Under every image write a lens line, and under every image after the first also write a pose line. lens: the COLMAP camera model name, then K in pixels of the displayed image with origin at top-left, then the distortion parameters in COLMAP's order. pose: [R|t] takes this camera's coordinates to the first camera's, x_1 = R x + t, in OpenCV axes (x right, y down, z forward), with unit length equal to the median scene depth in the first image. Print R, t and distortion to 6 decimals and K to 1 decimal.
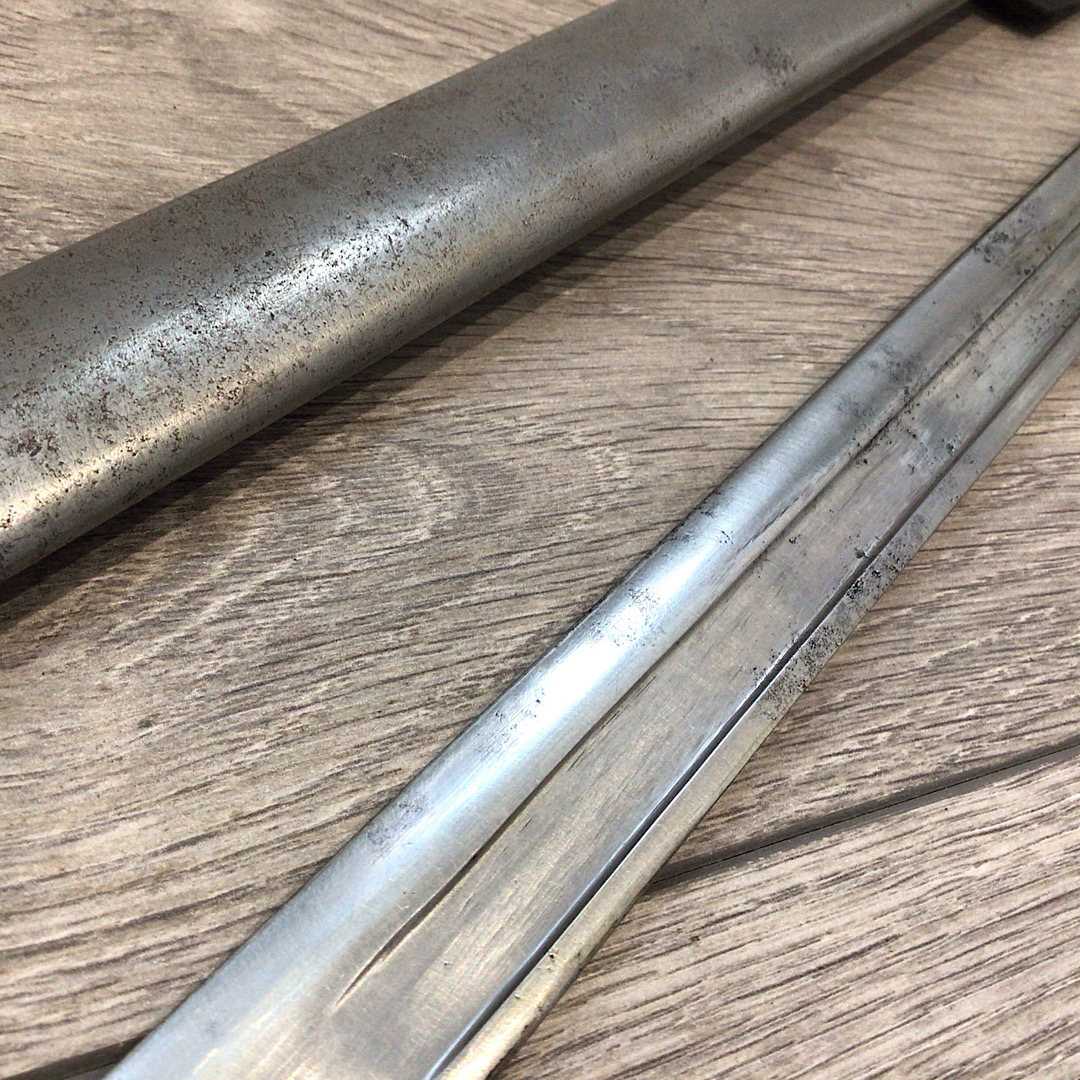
lens RADIAL K [[1324.9, 0, 524.8], [0, 1324.9, 552.8], [0, 0, 1]] dist [0.057861, 0.000000]
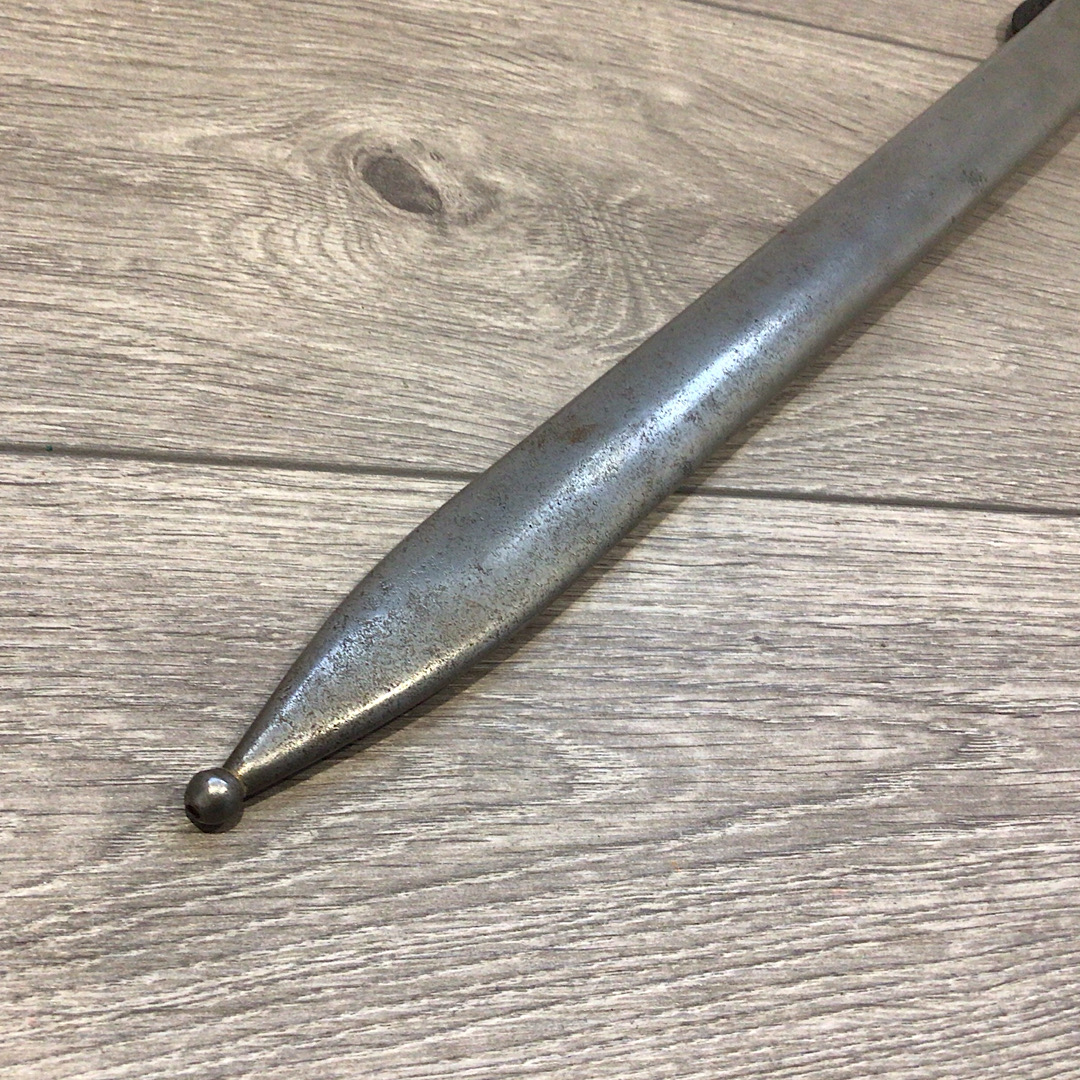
lens RADIAL K [[1324.9, 0, 545.8], [0, 1324.9, 537.6], [0, 0, 1]] dist [0.057861, 0.000000]
pose [[0.972937, 0.138391, -0.185045, 0.057092], [-0.153866, 0.985465, -0.071994, 0.445172], [0.172392, 0.098518, 0.980089, -0.965446]]
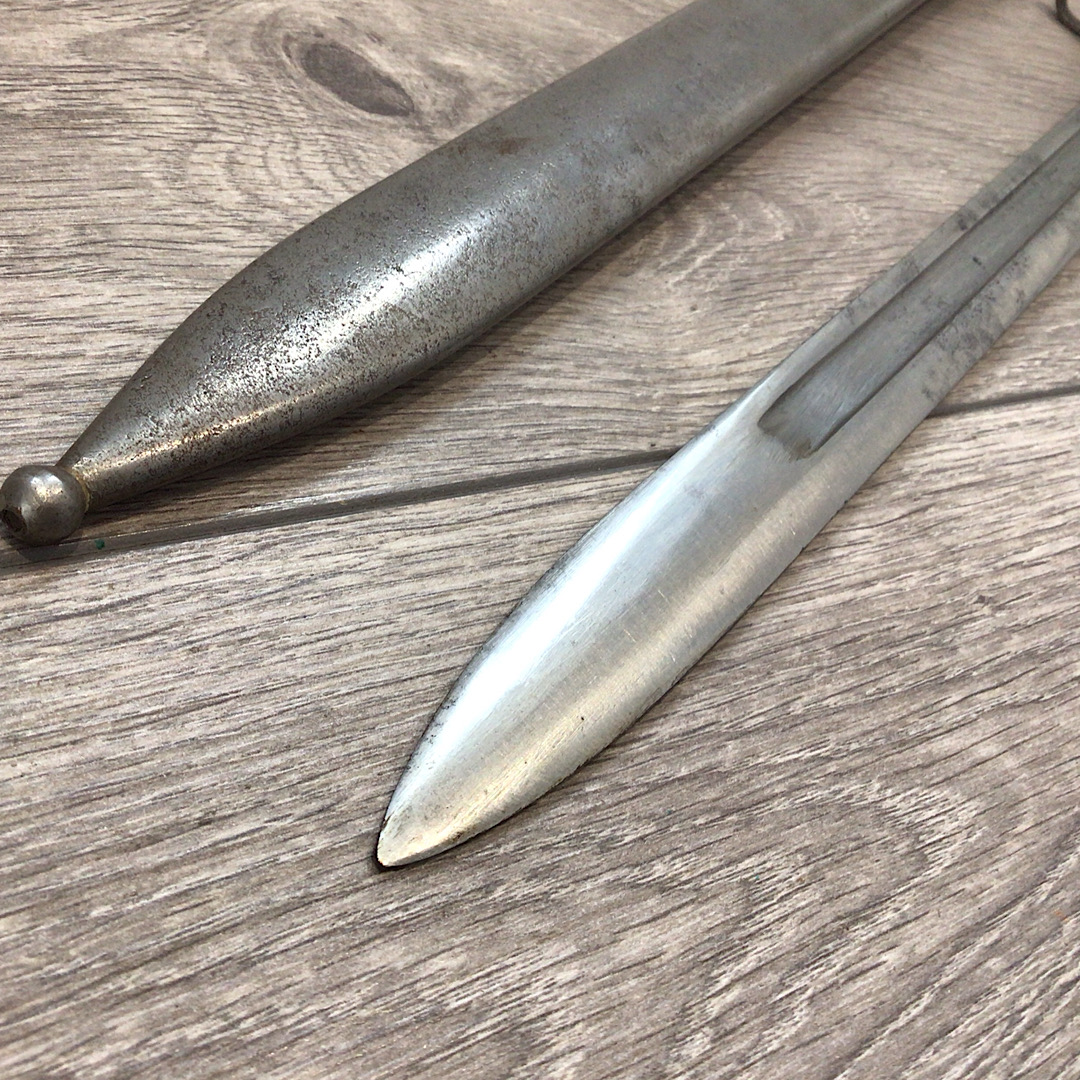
lens RADIAL K [[1324.9, 0, 537.5], [0, 1324.9, 550.7], [0, 0, 1]] dist [0.057861, 0.000000]
pose [[0.992274, -0.047540, 0.114593, -0.549675], [0.049391, 0.998690, -0.013369, 0.360450], [-0.113807, 0.018926, 0.993323, -0.582192]]
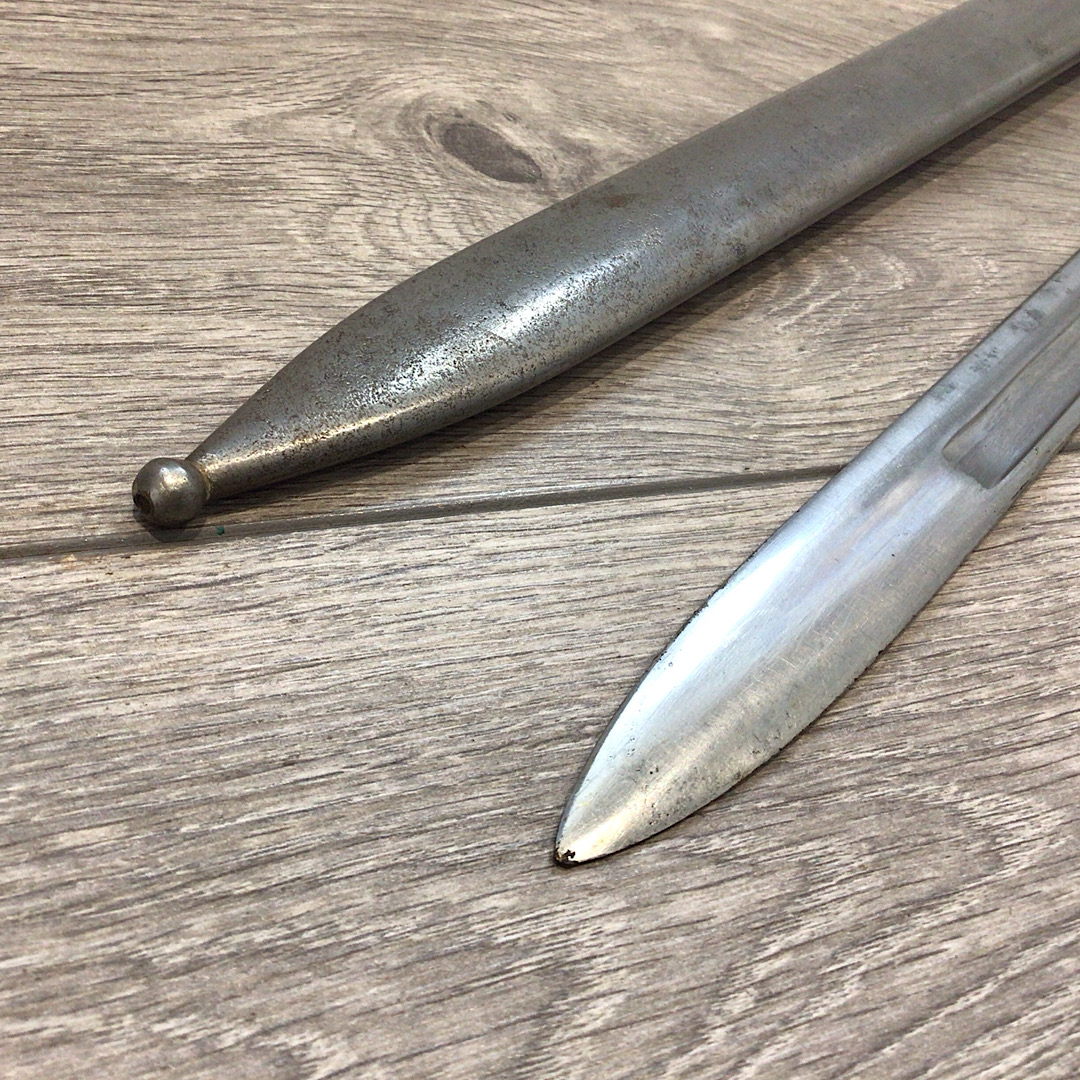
lens RADIAL K [[1324.9, 0, 540.6], [0, 1324.9, 548.7], [0, 0, 1]] dist [0.057861, 0.000000]
pose [[0.998564, -0.035214, -0.040365, -0.451444], [0.030859, 0.994114, -0.103853, 0.456913], [0.043784, 0.102459, 0.993773, -0.665490]]
